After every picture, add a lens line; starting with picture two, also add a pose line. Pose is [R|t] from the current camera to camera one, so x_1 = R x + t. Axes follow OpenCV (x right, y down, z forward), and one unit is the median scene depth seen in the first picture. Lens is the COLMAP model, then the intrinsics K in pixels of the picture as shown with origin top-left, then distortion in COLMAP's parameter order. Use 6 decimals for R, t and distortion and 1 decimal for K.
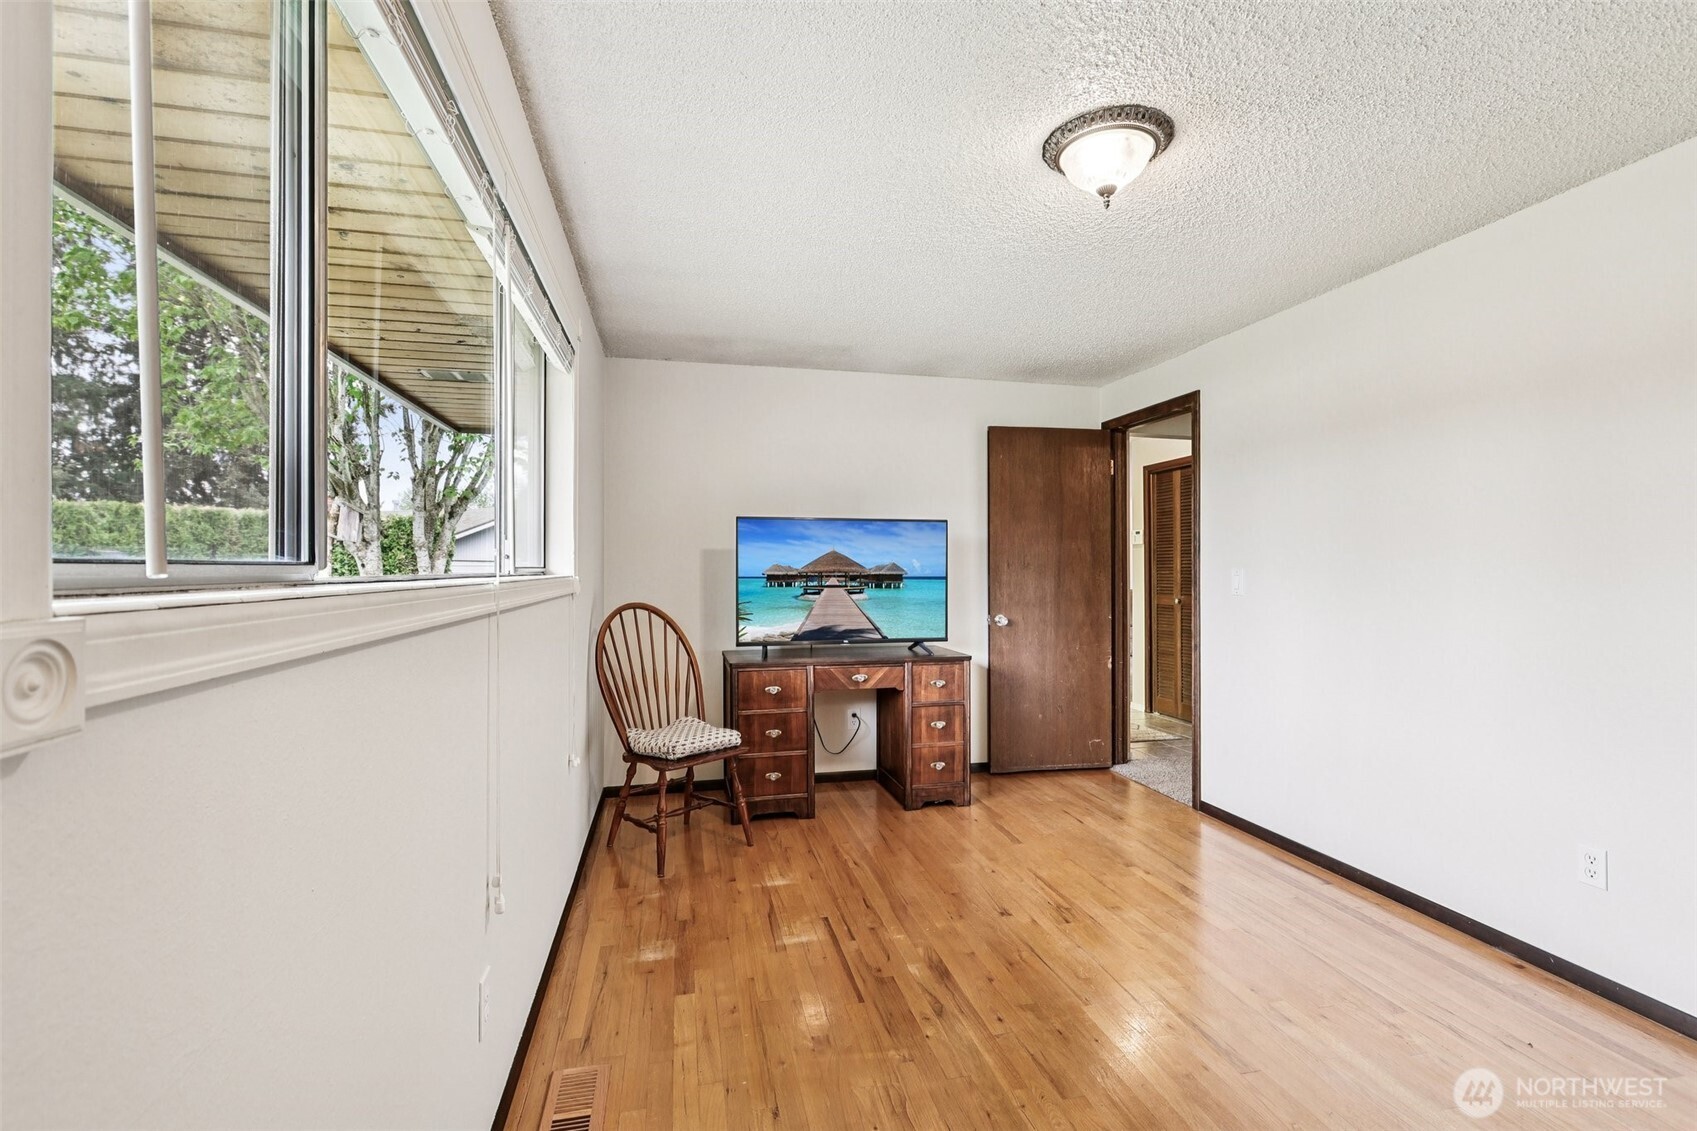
lens RADIAL K [[748.4, 0, 854.7], [0, 748.4, 576.2], [0, 0, 1]] dist [0.005666, 0.000811]
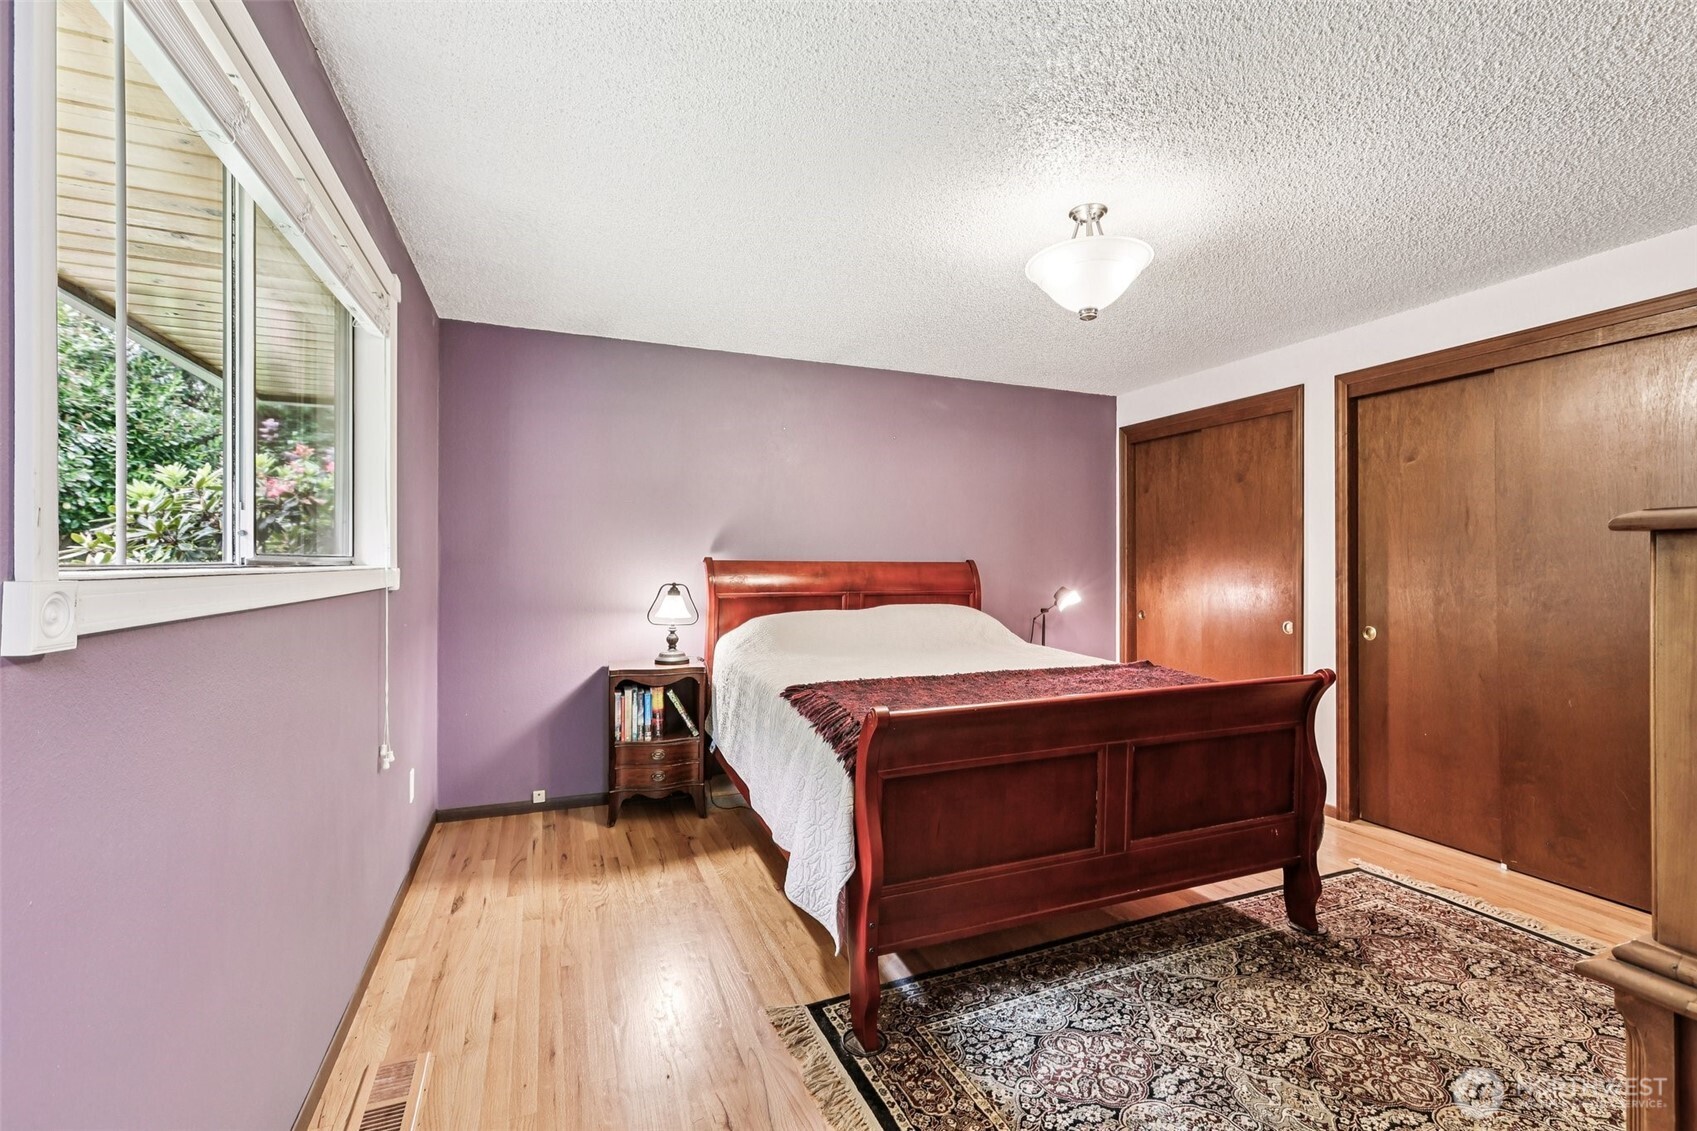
lens RADIAL K [[748.4, 0, 846.9], [0, 748.4, 563.4], [0, 0, 1]] dist [0.005666, 0.000811]
pose [[0.980461, 0.003001, 0.196690, 0.172450], [-0.004621, 0.999959, 0.007778, 0.007710], [-0.196658, -0.008535, 0.980435, -0.722740]]
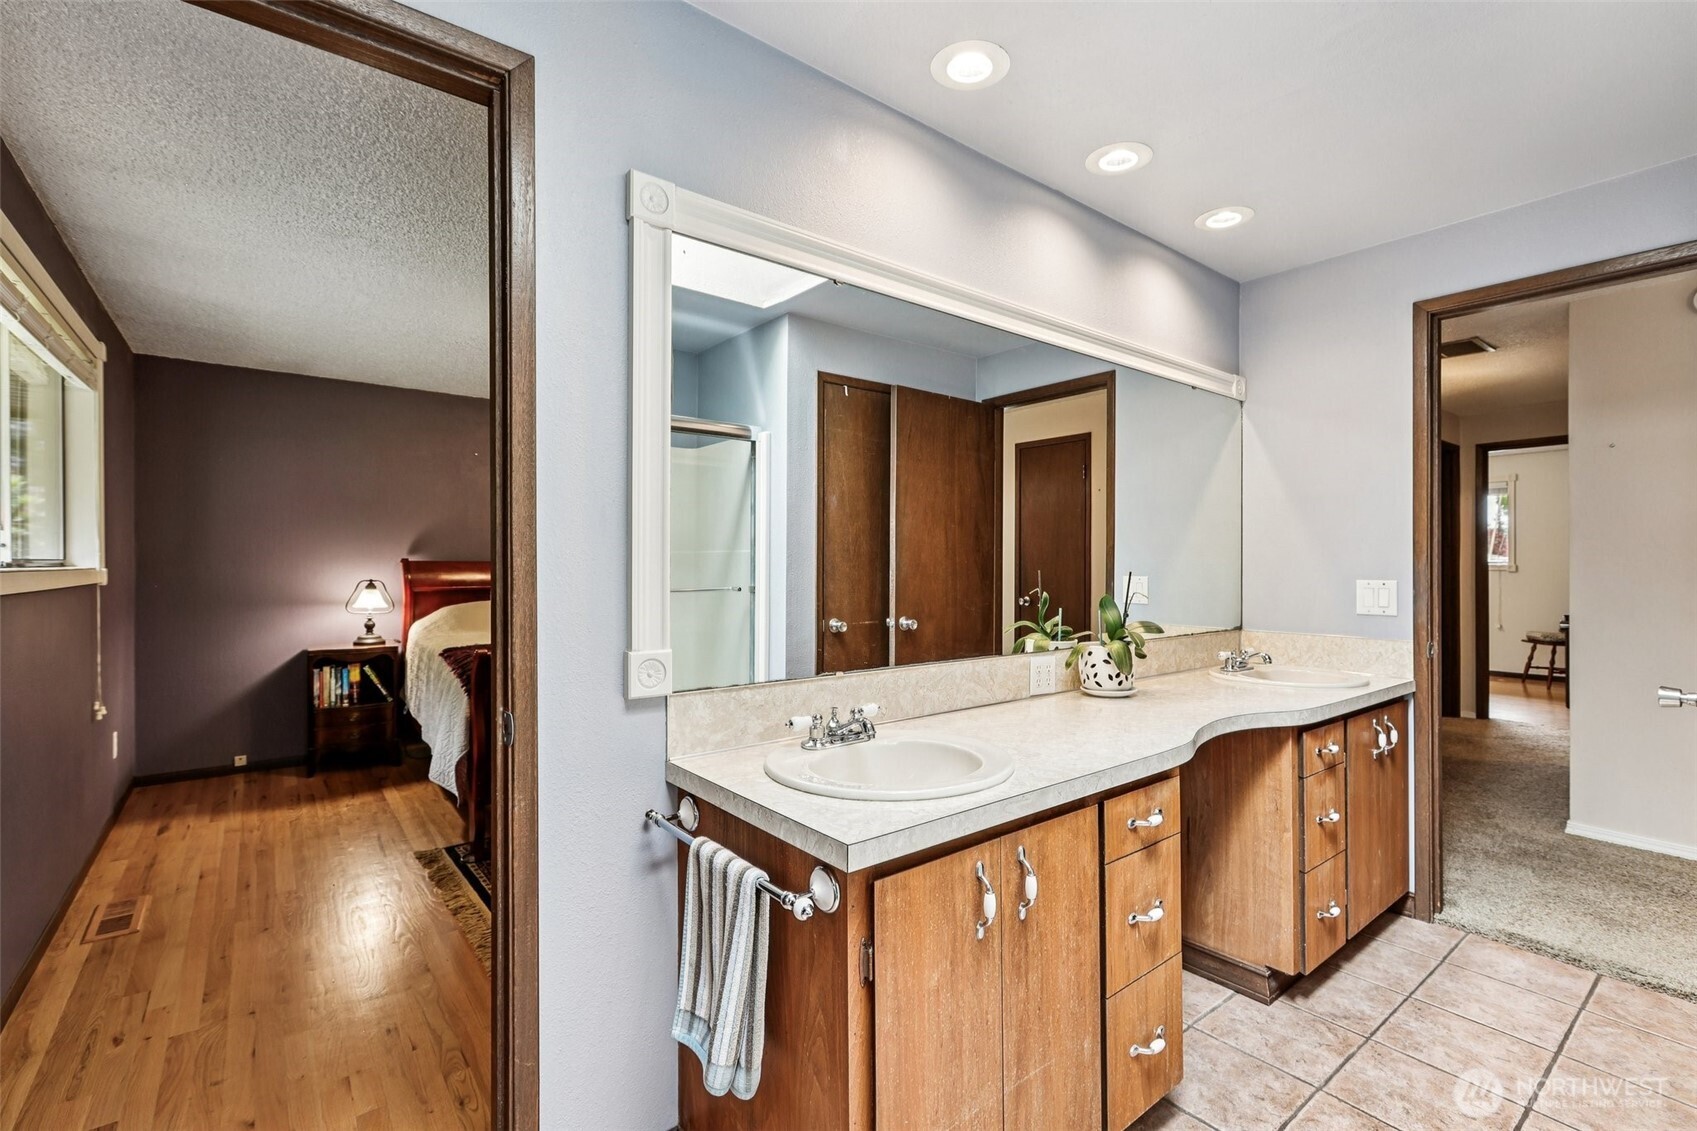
lens RADIAL K [[748.4, 0, 852.8], [0, 748.4, 563.4], [0, 0, 1]] dist [0.005666, 0.000811]
pose [[0.883760, -0.001999, 0.467936, 1.565637], [-0.003070, 0.999945, 0.010071, -0.081956], [-0.467930, -0.010337, 0.883705, -7.192634]]
